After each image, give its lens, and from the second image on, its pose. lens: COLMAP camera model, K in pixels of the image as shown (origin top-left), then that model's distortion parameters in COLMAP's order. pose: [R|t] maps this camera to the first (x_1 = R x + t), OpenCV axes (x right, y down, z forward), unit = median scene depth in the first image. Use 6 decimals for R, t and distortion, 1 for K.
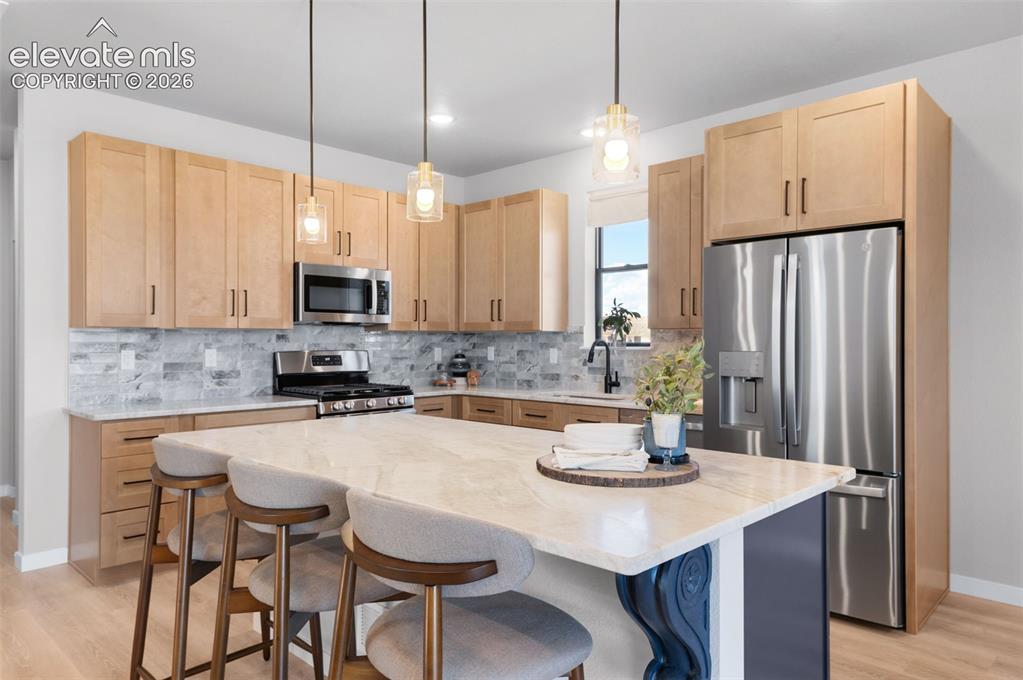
lens RADIAL K [[670.6, 0, 505.8], [0, 670.6, 339.9], [0, 0, 1]] dist [0.021212, 0.002338]
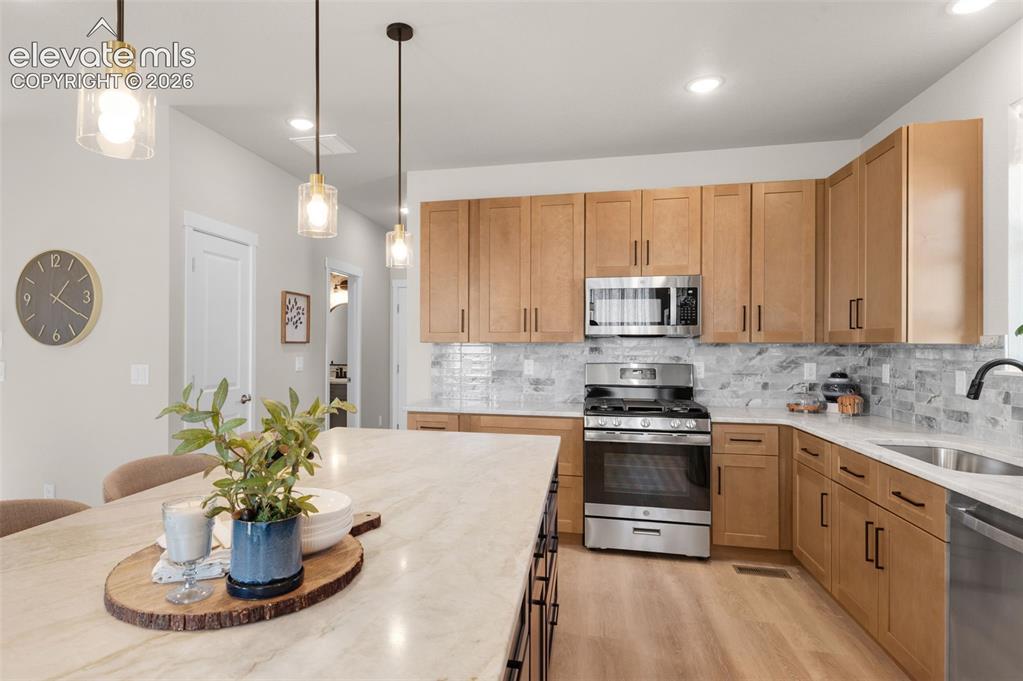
lens RADIAL K [[557.4, 0, 460.0], [0, 557.4, 341.0], [0, 0, 1]] dist [0.019307, -0.006148]
pose [[0.518458, -0.003046, -0.855098, 0.307184], [-0.001853, 0.999987, -0.004685, -0.012967], [0.855101, 0.004014, 0.518446, 0.363285]]
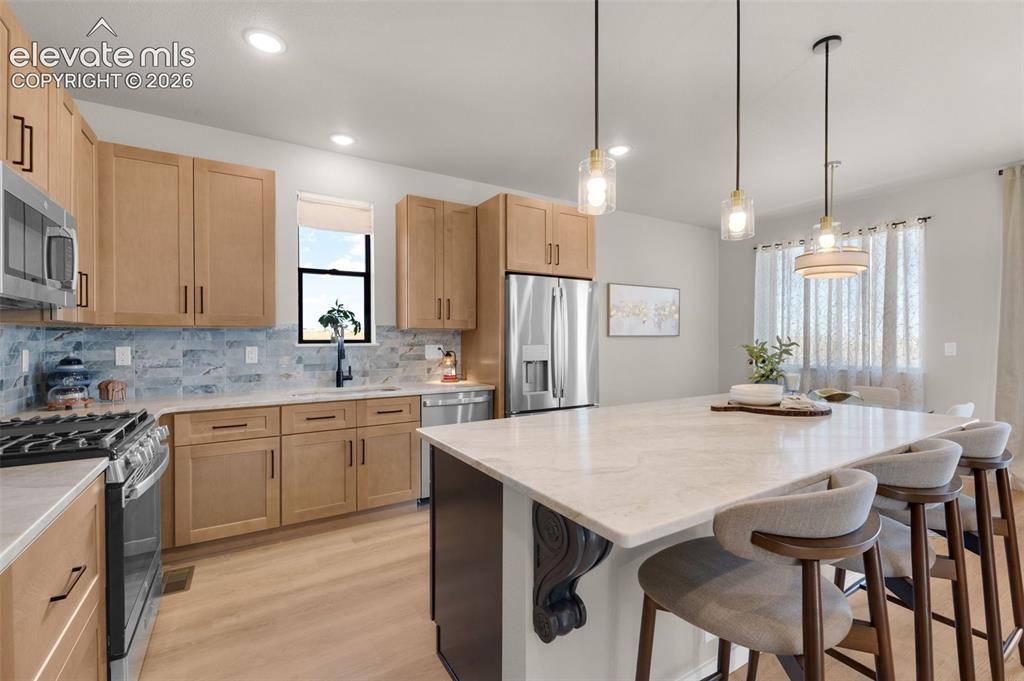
lens RADIAL K [[439.1, 0, 514.6], [0, 439.1, 339.7], [0, 0, 1]] dist [-0.003635, -0.002215]
pose [[0.235943, -0.003859, 0.971759, -0.466533], [0.000738, 0.999993, 0.003791, 0.001188], [-0.971767, -0.000177, 0.235944, 0.566256]]
